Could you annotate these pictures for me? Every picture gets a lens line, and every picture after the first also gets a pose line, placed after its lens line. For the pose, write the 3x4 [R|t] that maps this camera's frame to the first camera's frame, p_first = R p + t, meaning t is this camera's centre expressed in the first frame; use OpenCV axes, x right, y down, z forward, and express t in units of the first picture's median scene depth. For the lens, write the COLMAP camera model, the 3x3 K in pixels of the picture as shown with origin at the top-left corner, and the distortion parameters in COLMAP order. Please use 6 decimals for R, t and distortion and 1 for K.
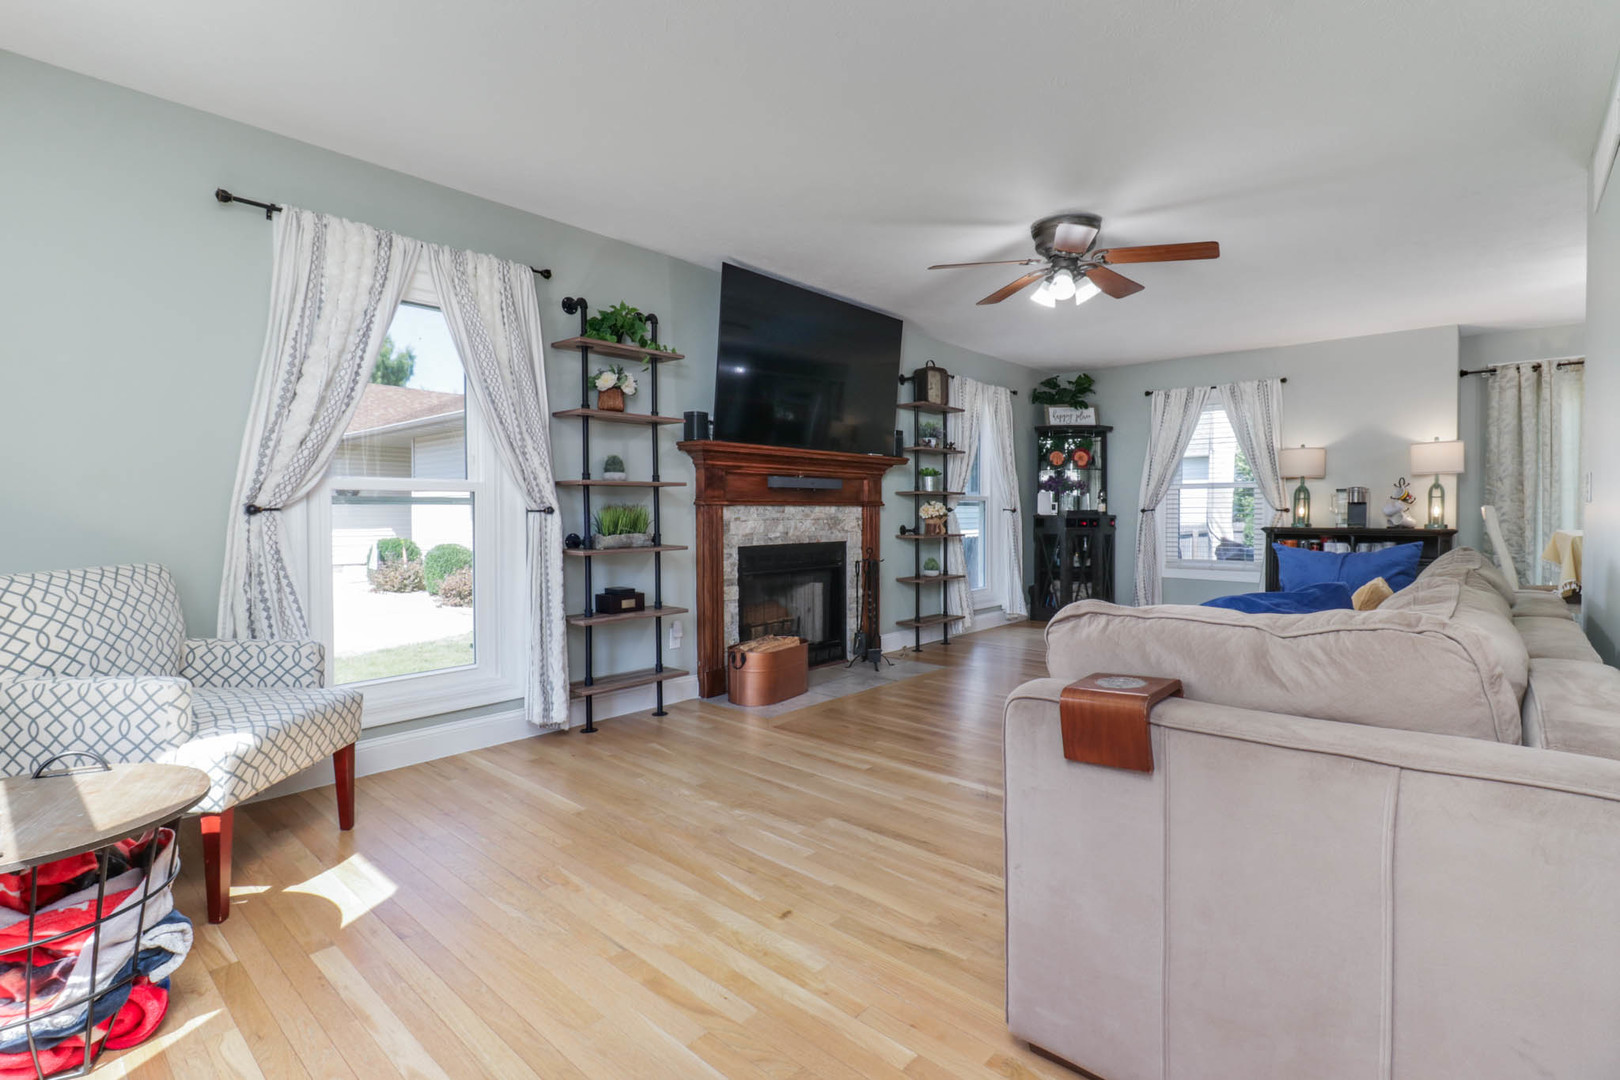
lens RADIAL K [[764.7, 0, 813.7], [0, 764.7, 526.9], [0, 0, 1]] dist [-0.000358, -0.000021]
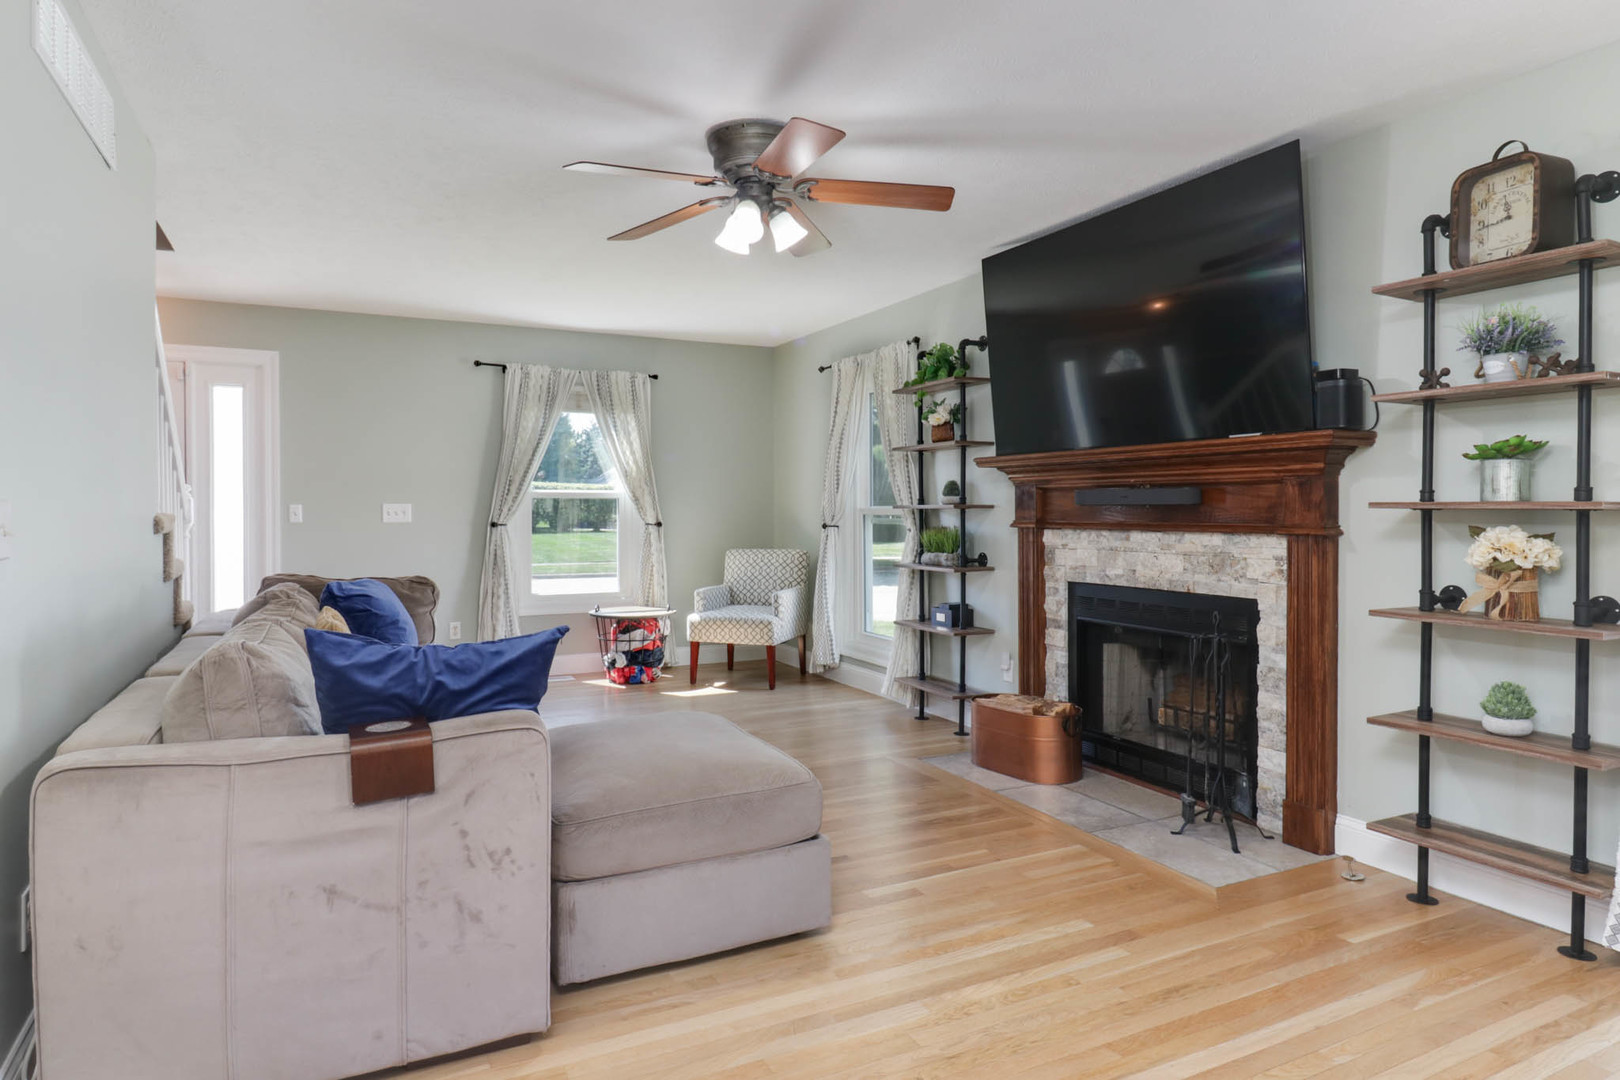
lens RADIAL K [[954.5, 0, 812.9], [0, 954.5, 531.6], [0, 0, 1]] dist [-0.001217, -0.000185]
pose [[-0.366931, 0.024766, -0.929919, 0.835569], [-0.017545, 0.999283, 0.033537, -0.049261], [0.930083, 0.028621, -0.366233, 1.020858]]
